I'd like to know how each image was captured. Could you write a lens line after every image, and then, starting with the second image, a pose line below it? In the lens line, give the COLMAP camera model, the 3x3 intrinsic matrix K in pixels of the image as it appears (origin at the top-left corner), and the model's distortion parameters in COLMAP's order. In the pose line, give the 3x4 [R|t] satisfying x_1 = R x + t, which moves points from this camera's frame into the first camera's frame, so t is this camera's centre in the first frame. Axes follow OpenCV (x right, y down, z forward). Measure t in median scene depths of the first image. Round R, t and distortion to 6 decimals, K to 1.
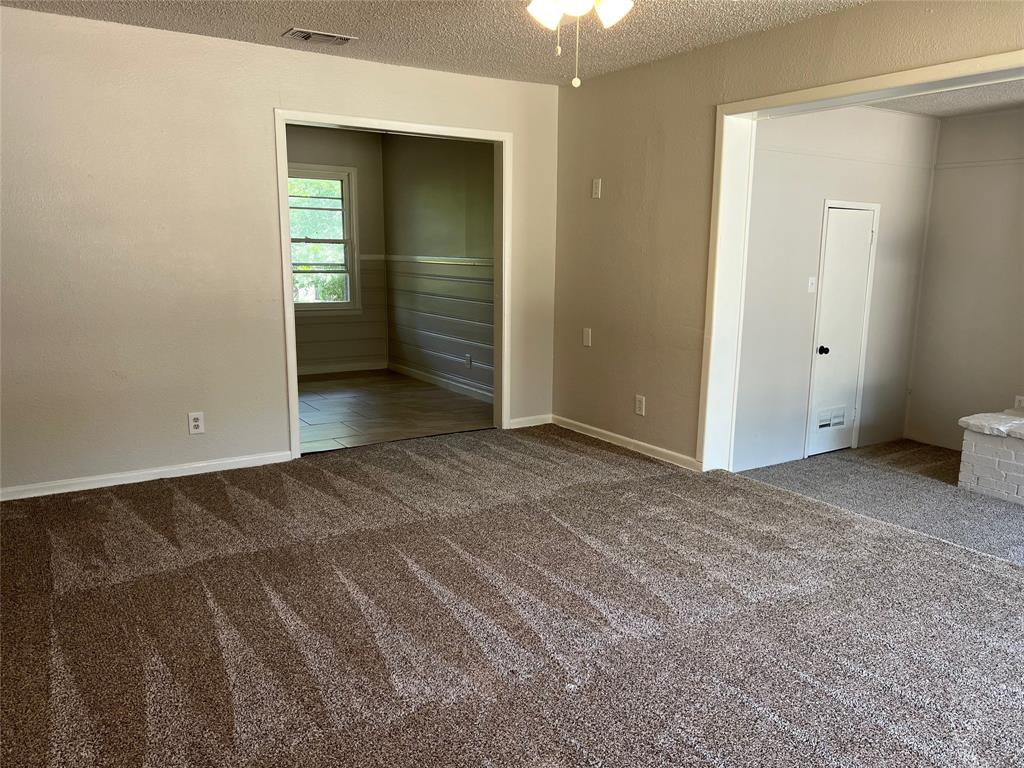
lens RADIAL K [[767.6, 0, 511.0], [0, 767.6, 387.8], [0, 0, 1]] dist [0.057688, -0.071927]
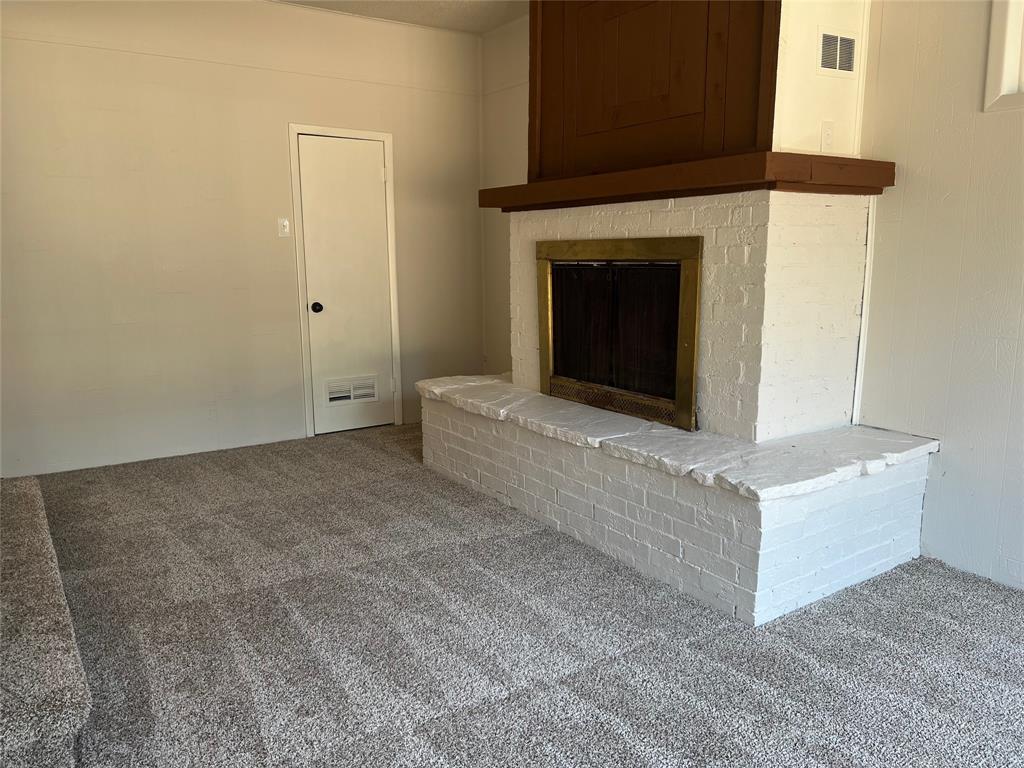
lens RADIAL K [[755.9, 0, 512.0], [0, 755.9, 384.0], [0, 0, 1]] dist [0.065837, -0.115802]
pose [[0.999658, -0.023318, 0.011819, 0.592335], [0.023409, 0.999697, -0.007570, 0.044634], [-0.011639, 0.007845, 0.999901, 0.172453]]
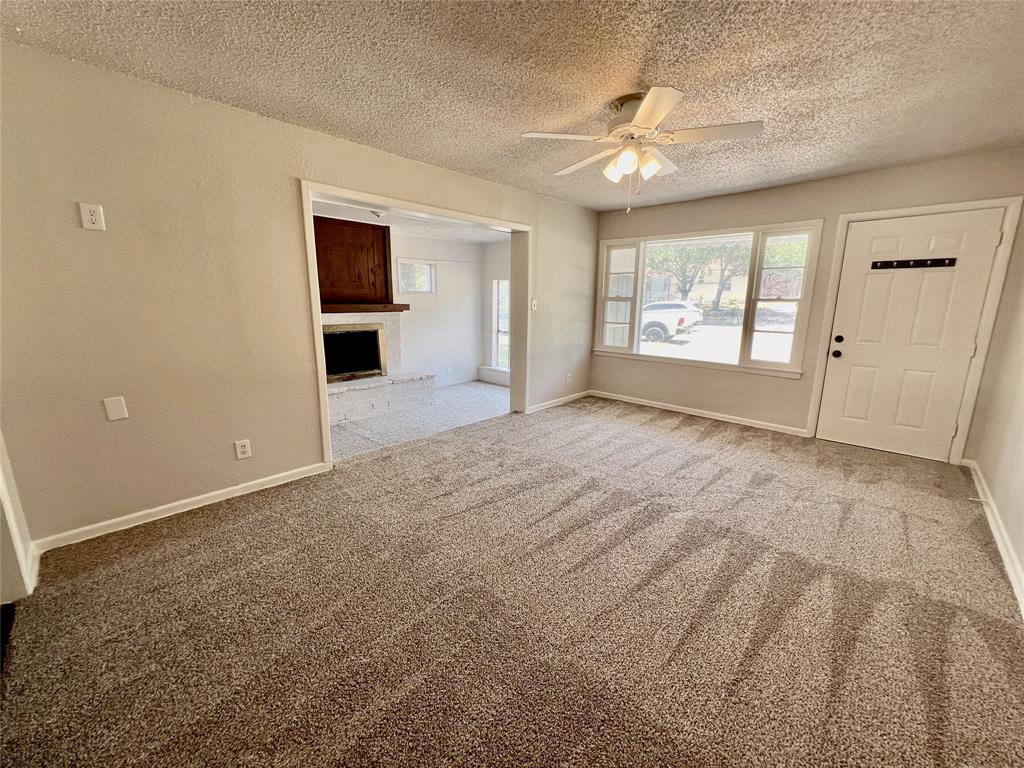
lens RADIAL K [[411.4, 0, 512.0], [0, 411.4, 384.0], [0, 0, 1]] dist [-0.001038, 0.000265]
pose [[-0.227062, -0.210224, 0.950920, -0.326179], [0.165427, 0.953908, 0.250385, -0.108254], [-0.959727, 0.214161, -0.181820, 0.575445]]
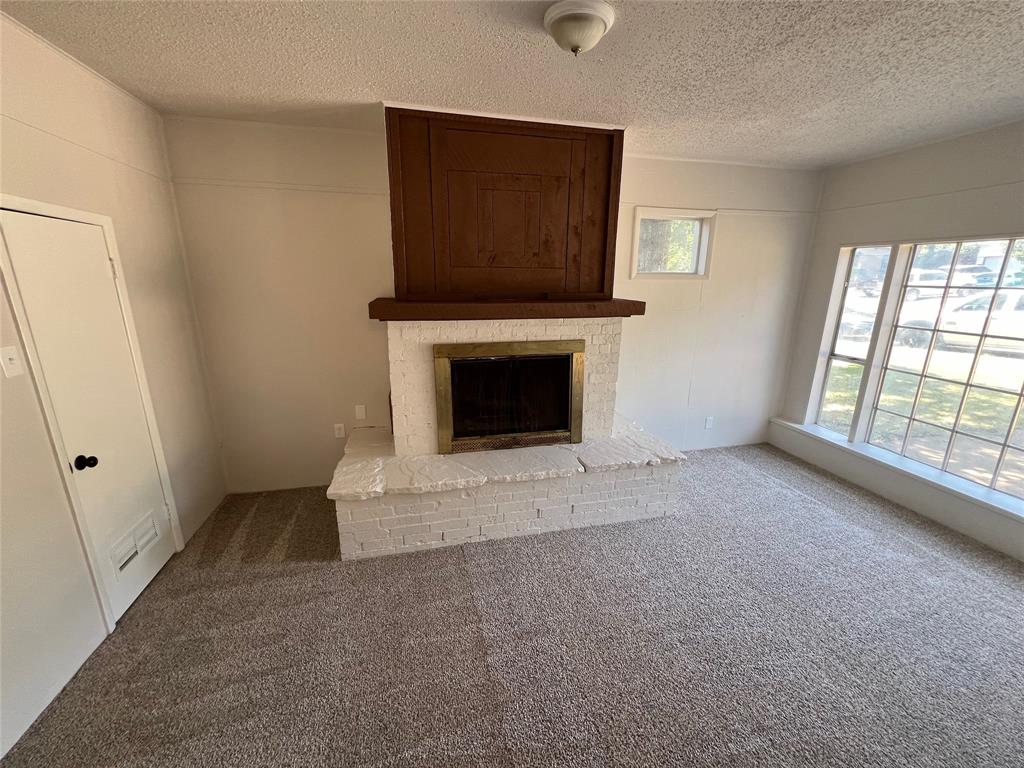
lens RADIAL K [[411.4, 0, 512.0], [0, 411.4, 384.0], [0, 0, 1]] dist [-0.001038, 0.000265]
pose [[0.340119, -0.246006, 0.907635, 0.240196], [0.167144, 0.965622, 0.199089, -0.112274], [-0.925409, 0.083992, 0.369544, 0.567149]]
